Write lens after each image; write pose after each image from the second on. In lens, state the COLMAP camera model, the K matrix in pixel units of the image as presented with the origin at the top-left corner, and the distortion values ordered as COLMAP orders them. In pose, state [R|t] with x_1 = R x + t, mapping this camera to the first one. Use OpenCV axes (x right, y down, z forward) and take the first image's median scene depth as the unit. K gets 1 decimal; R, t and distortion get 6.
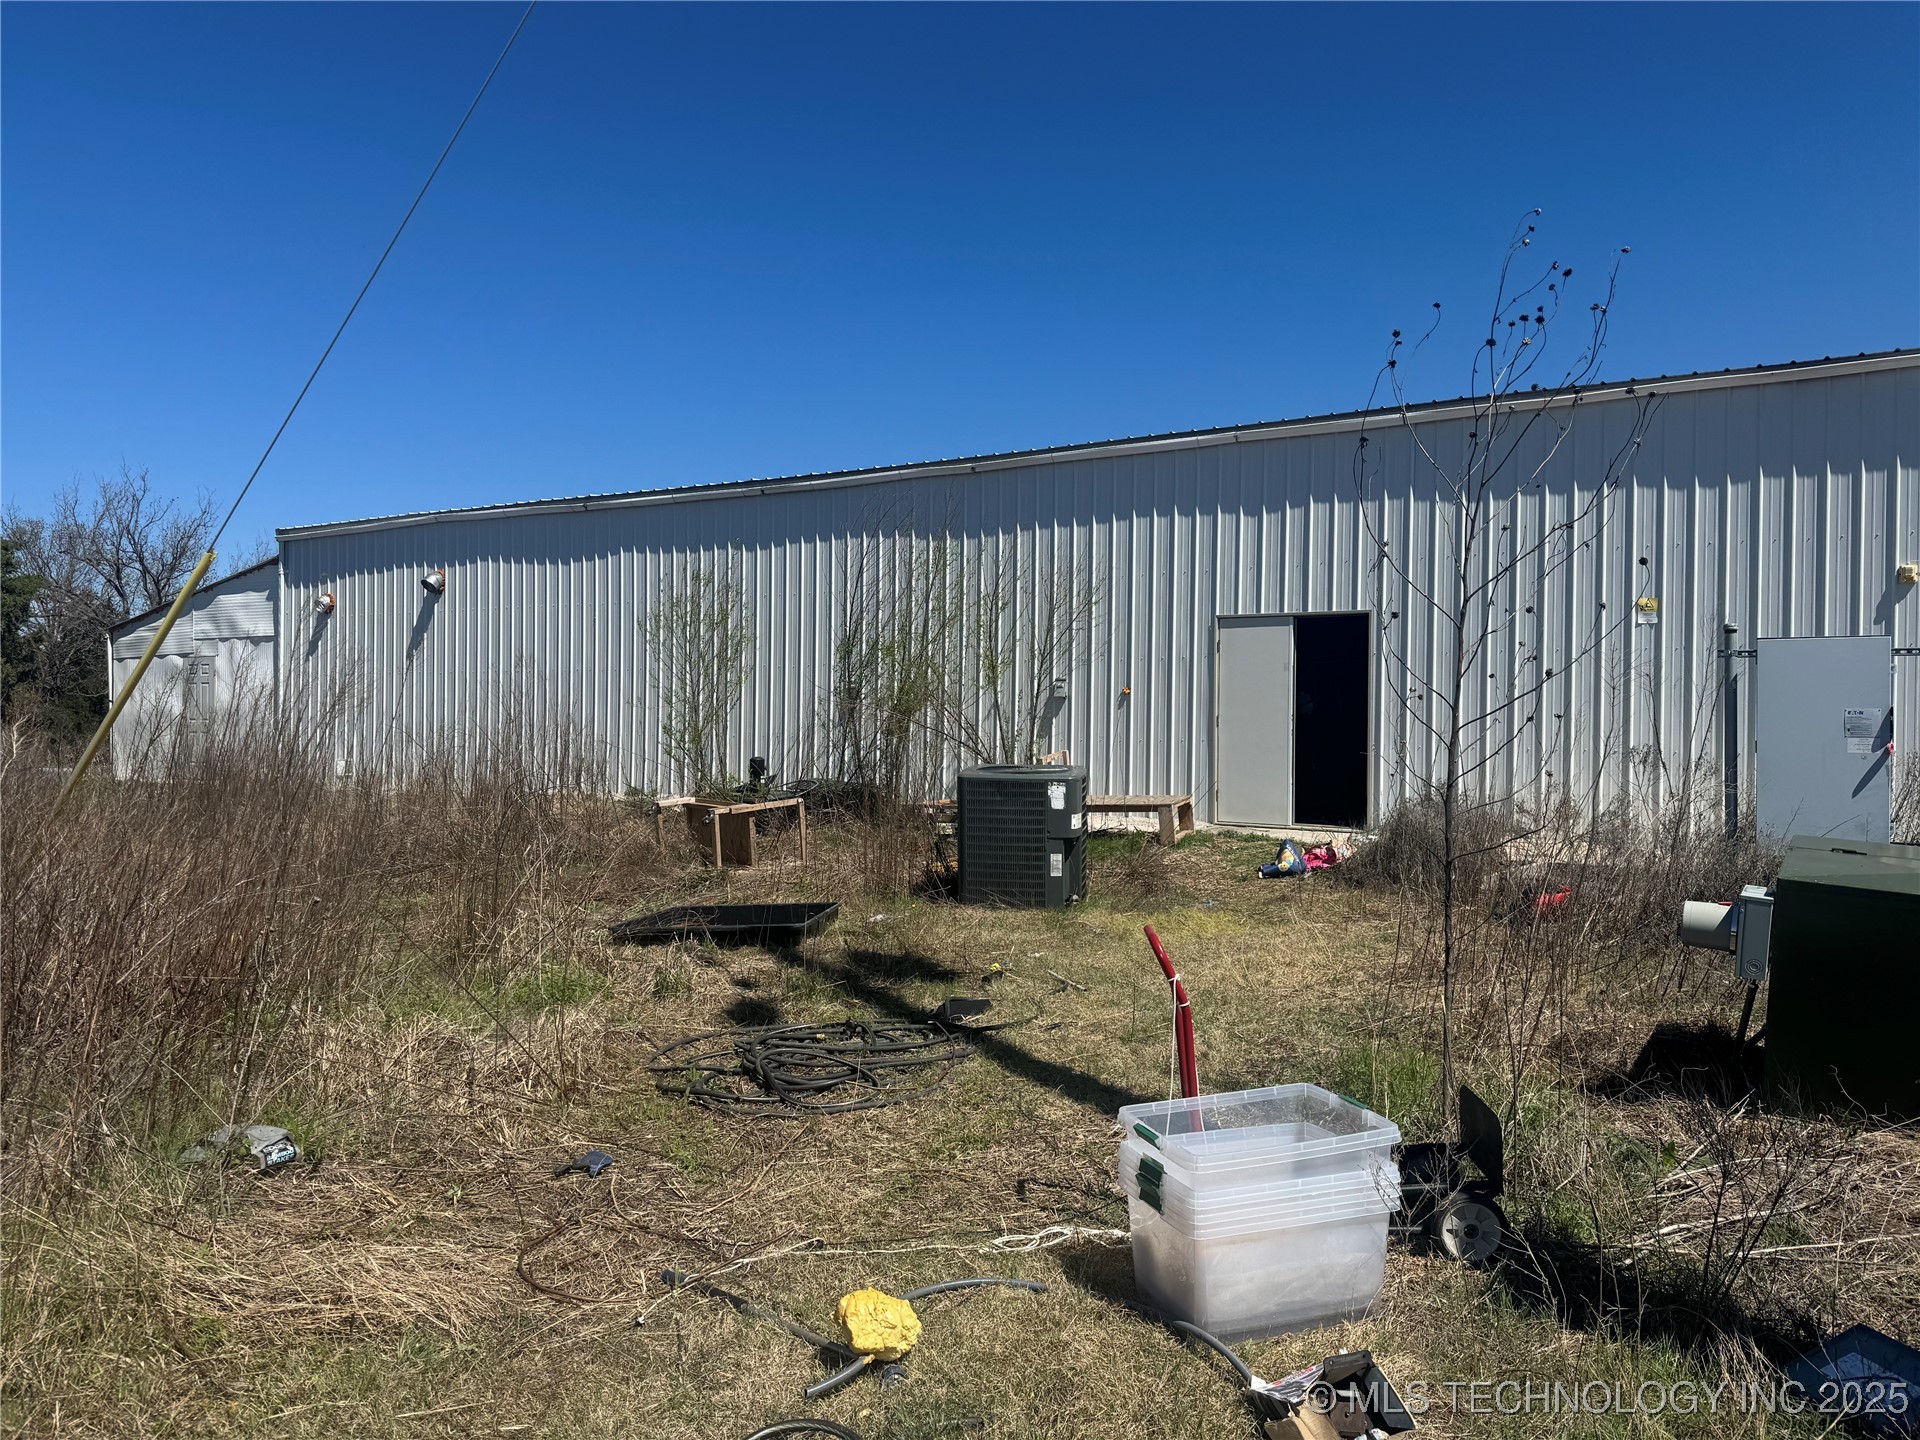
lens RADIAL K [[1281.8, 0, 1006.4], [0, 1281.8, 704.7], [0, 0, 1]] dist [-0.018451, -0.006573]
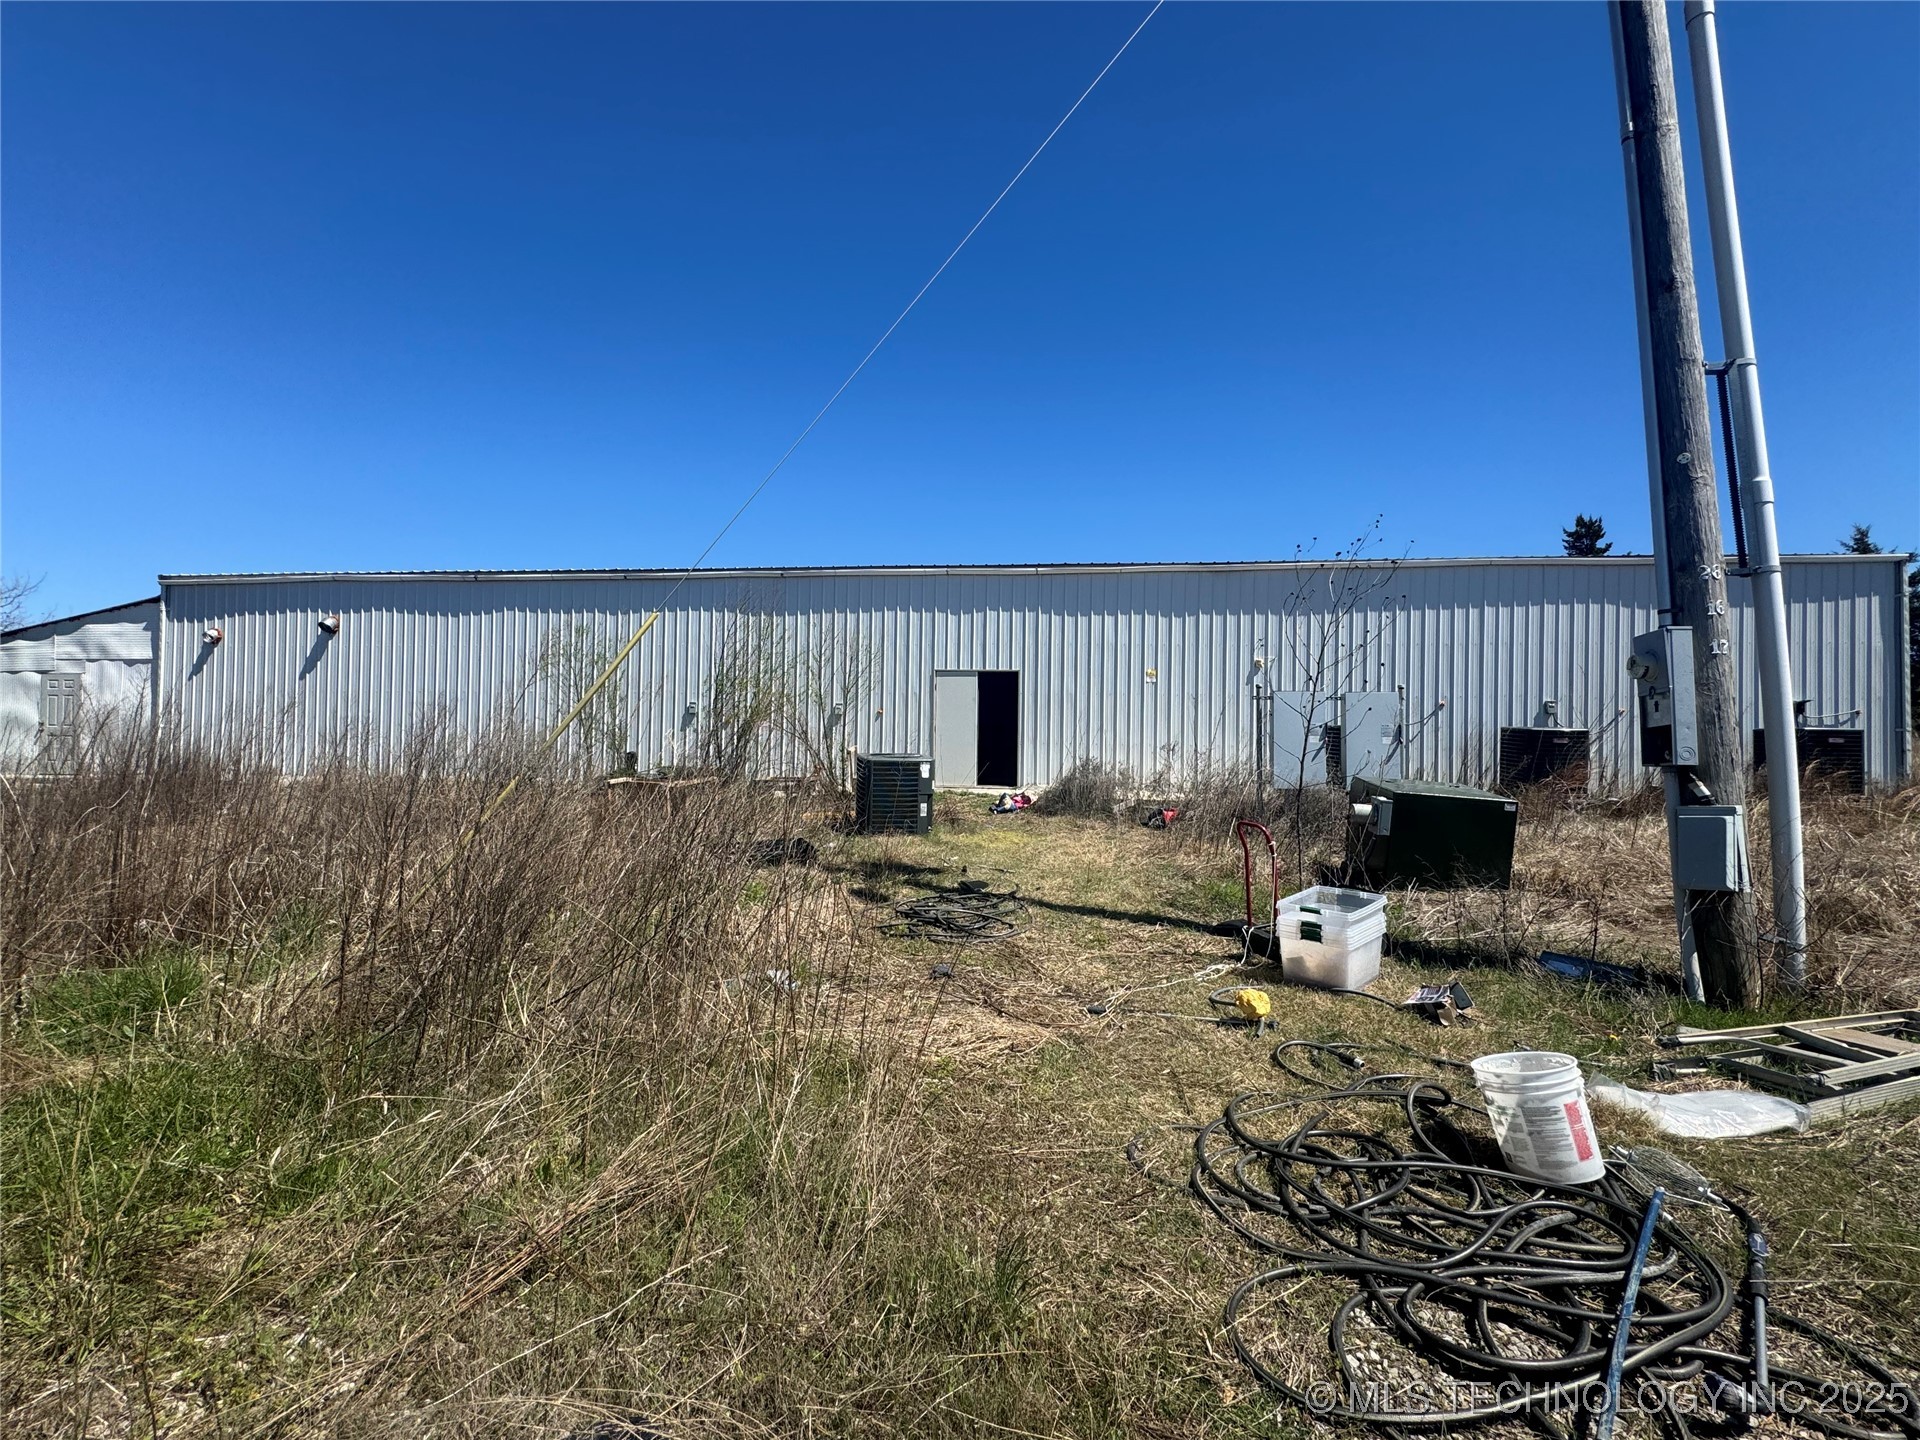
lens RADIAL K [[765.2, 0, 980.3], [0, 765.2, 721.0], [0, 0, 1]] dist [-0.008164, 0.000046]
pose [[0.923902, 0.006993, 0.382566, -0.129123], [-0.007446, 0.999972, -0.000297, 0.001147], [-0.382558, -0.002575, 0.923928, -0.002462]]
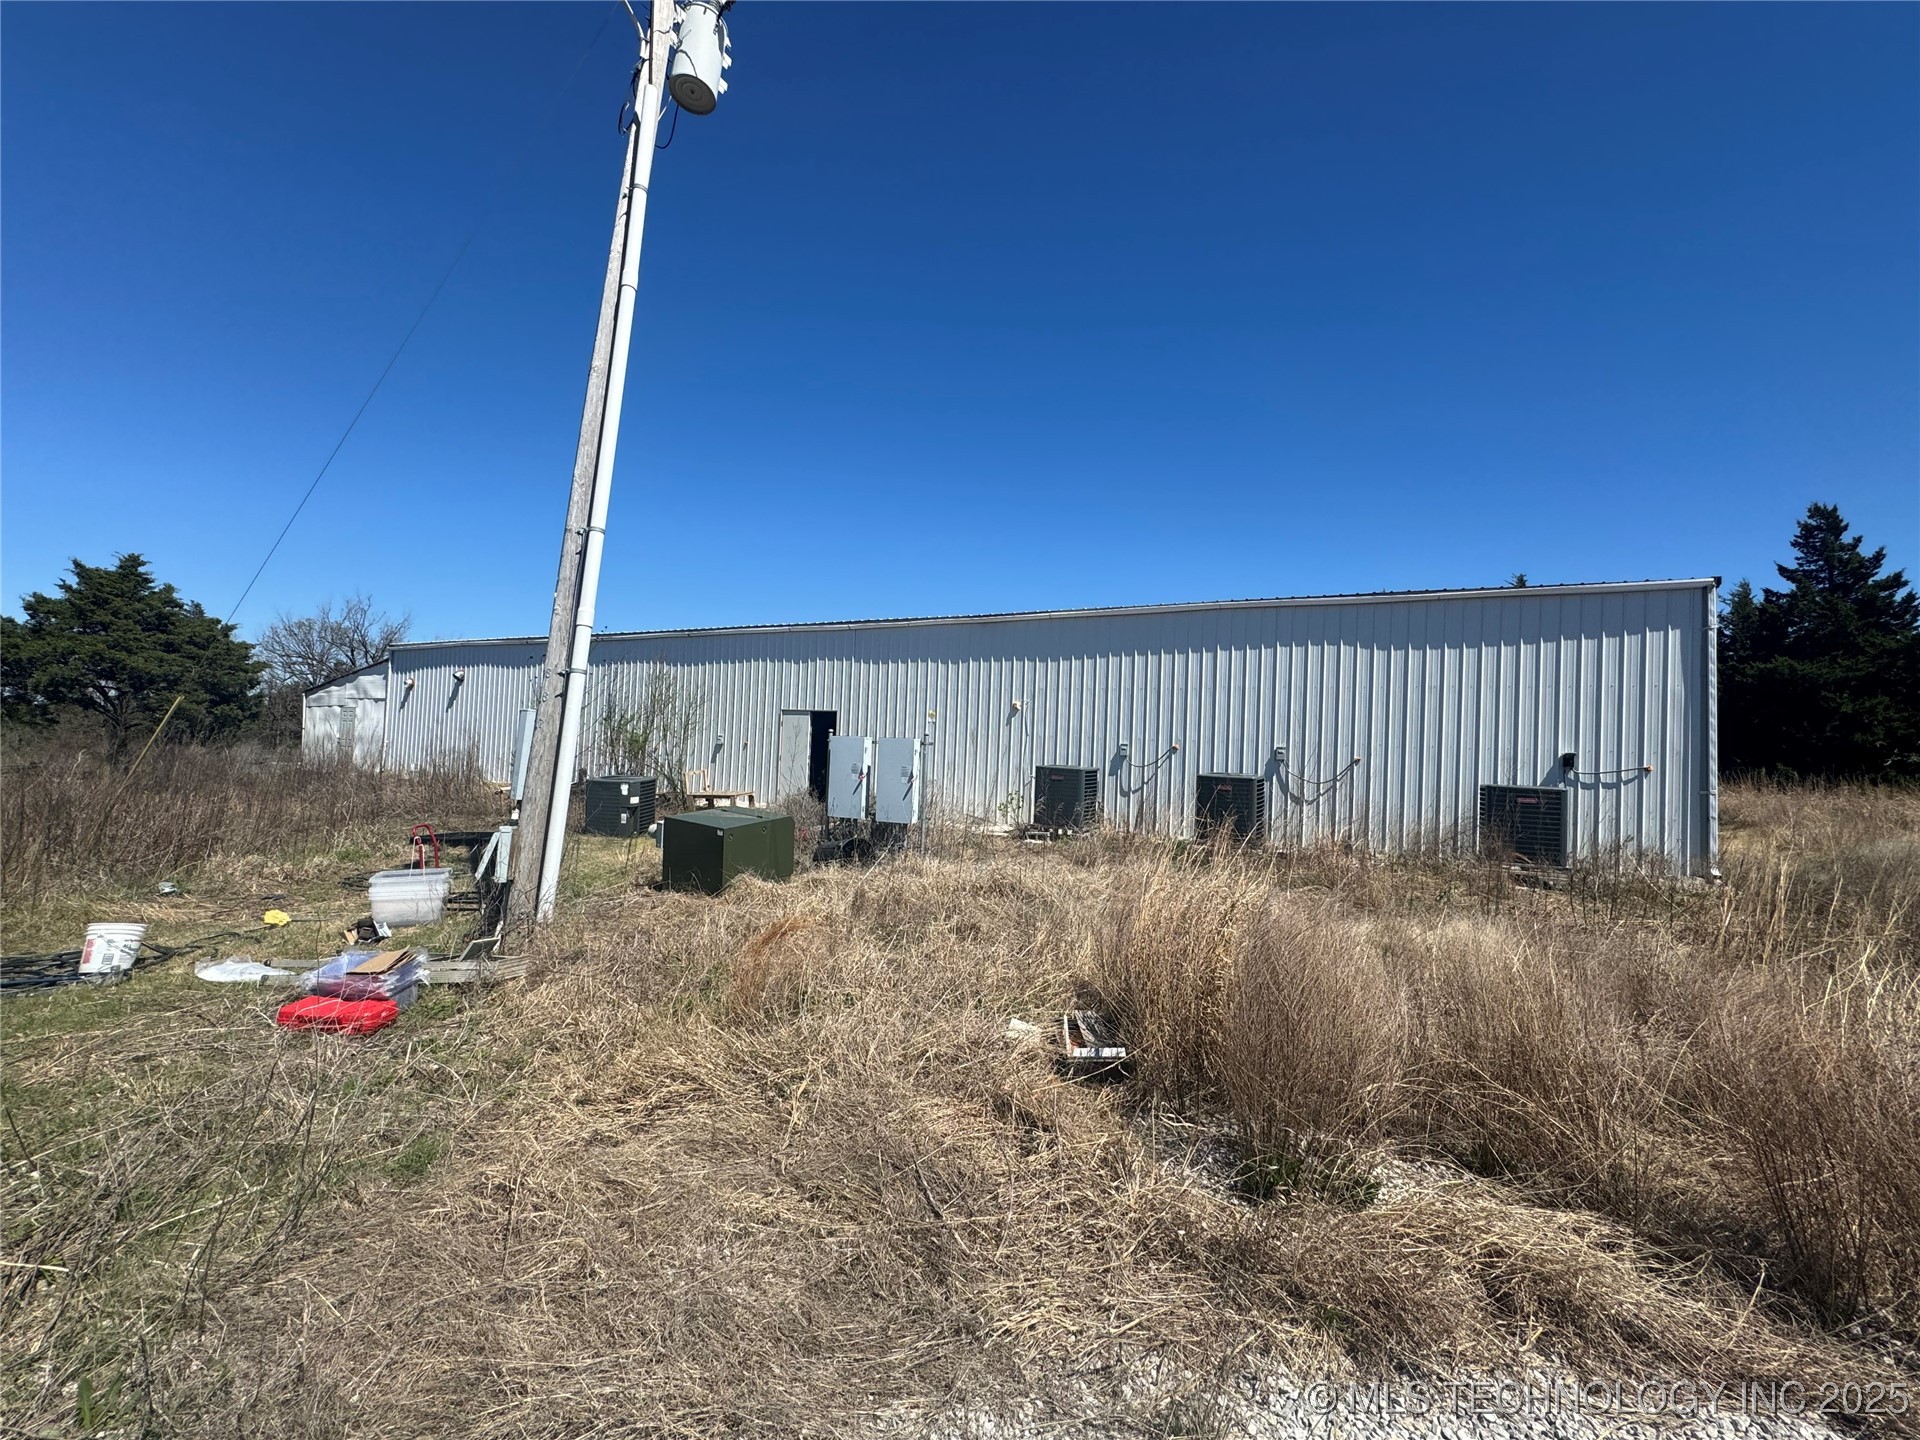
lens RADIAL K [[765.2, 0, 950.1], [0, 765.2, 728.9], [0, 0, 1]] dist [-0.008164, 0.000046]
pose [[0.999103, 0.030244, 0.029626, 0.296650], [-0.029753, 0.999414, -0.016899, -0.016843], [-0.030120, 0.016002, 0.999418, -0.213894]]
